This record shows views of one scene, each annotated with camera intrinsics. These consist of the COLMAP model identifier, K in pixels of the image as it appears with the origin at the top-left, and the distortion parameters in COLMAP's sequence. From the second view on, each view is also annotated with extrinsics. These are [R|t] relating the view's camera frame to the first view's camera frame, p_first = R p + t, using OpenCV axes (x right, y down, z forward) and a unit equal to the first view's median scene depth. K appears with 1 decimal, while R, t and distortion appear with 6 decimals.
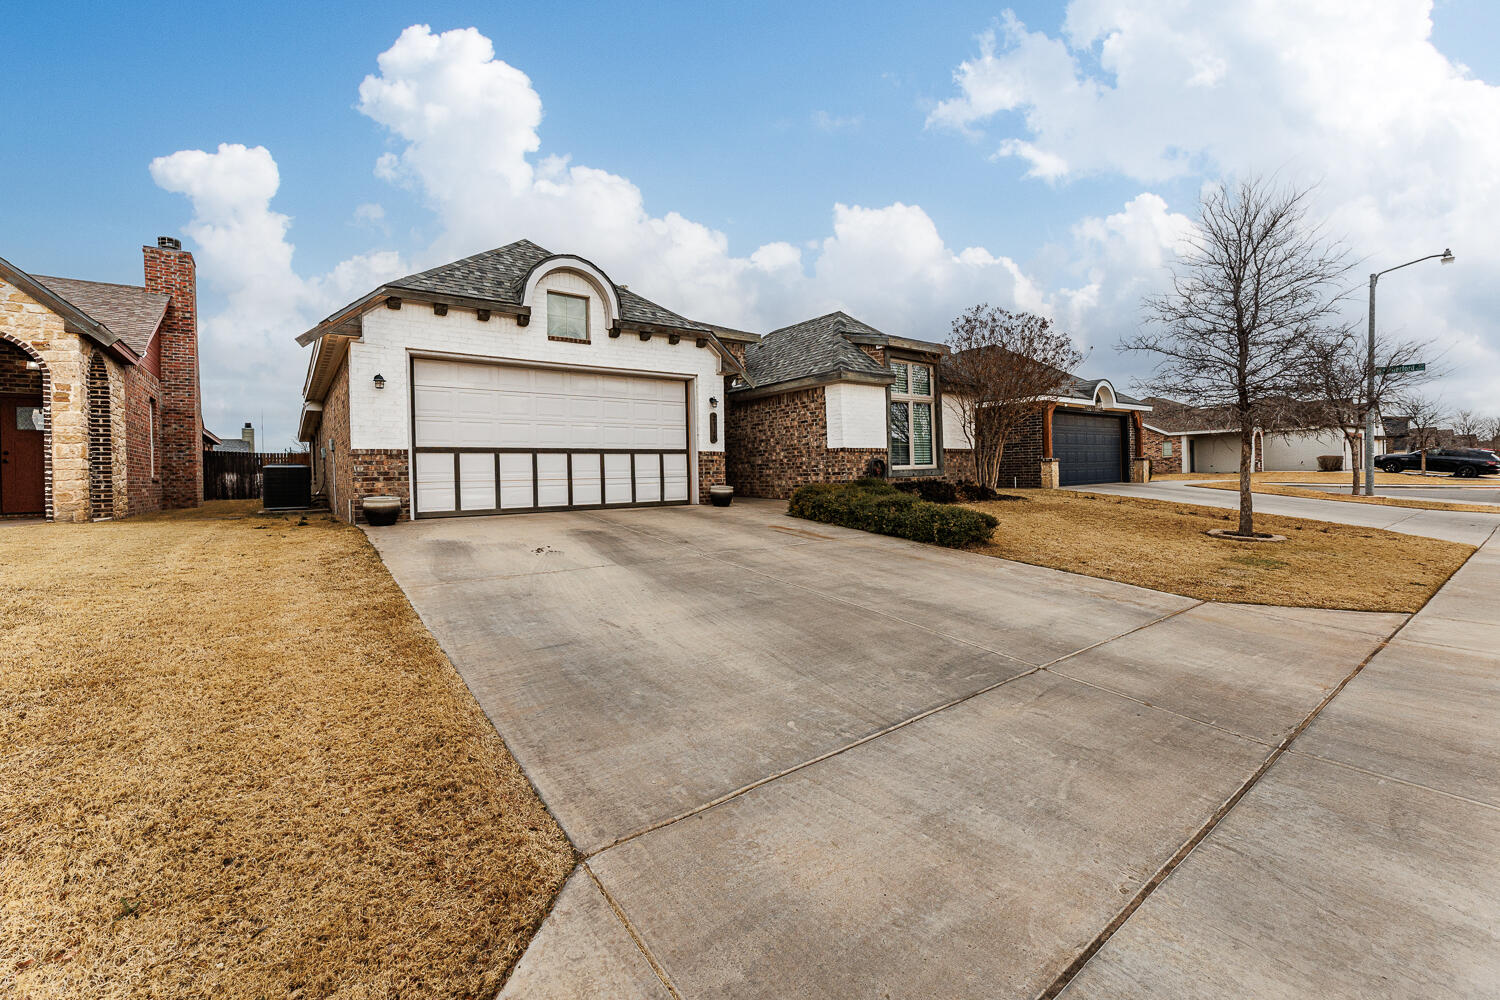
lens RADIAL K [[604.6, 0, 755.6], [0, 604.6, 490.0], [0, 0, 1]] dist [0.011395, 0.000431]
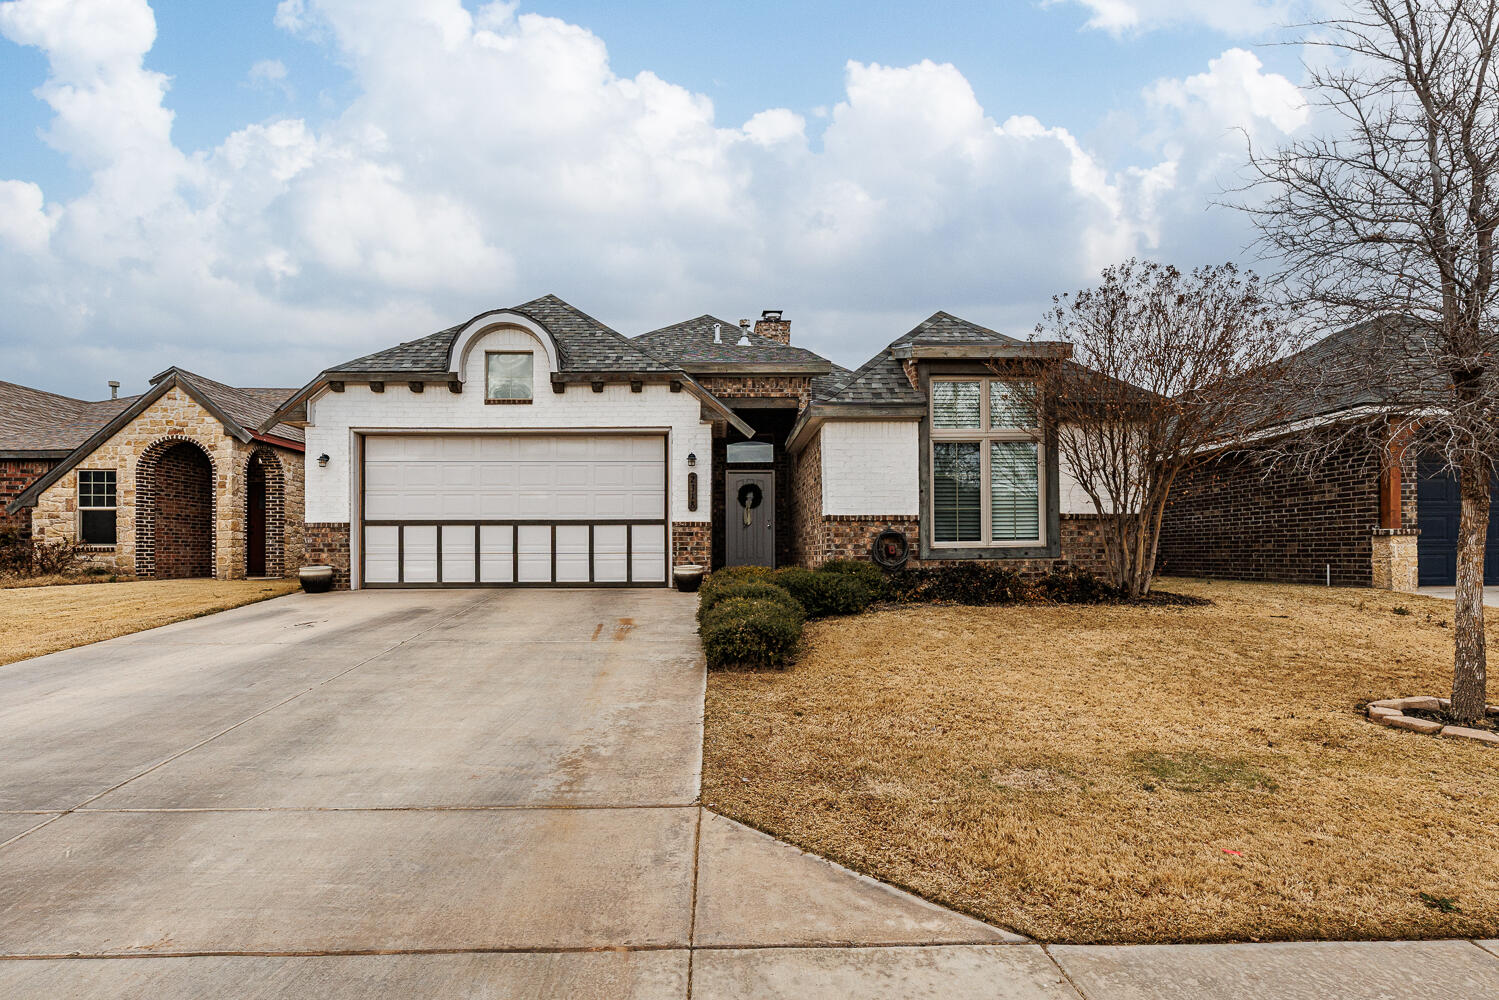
lens RADIAL K [[756.7, 0, 746.7], [0, 756.7, 565.0], [0, 0, 1]] dist [0.013398, 0.000415]
pose [[0.817694, 0.025892, -0.575071, 0.596266], [-0.028393, 0.999586, 0.004633, -0.014715], [0.574953, 0.012540, 0.818090, 0.246925]]
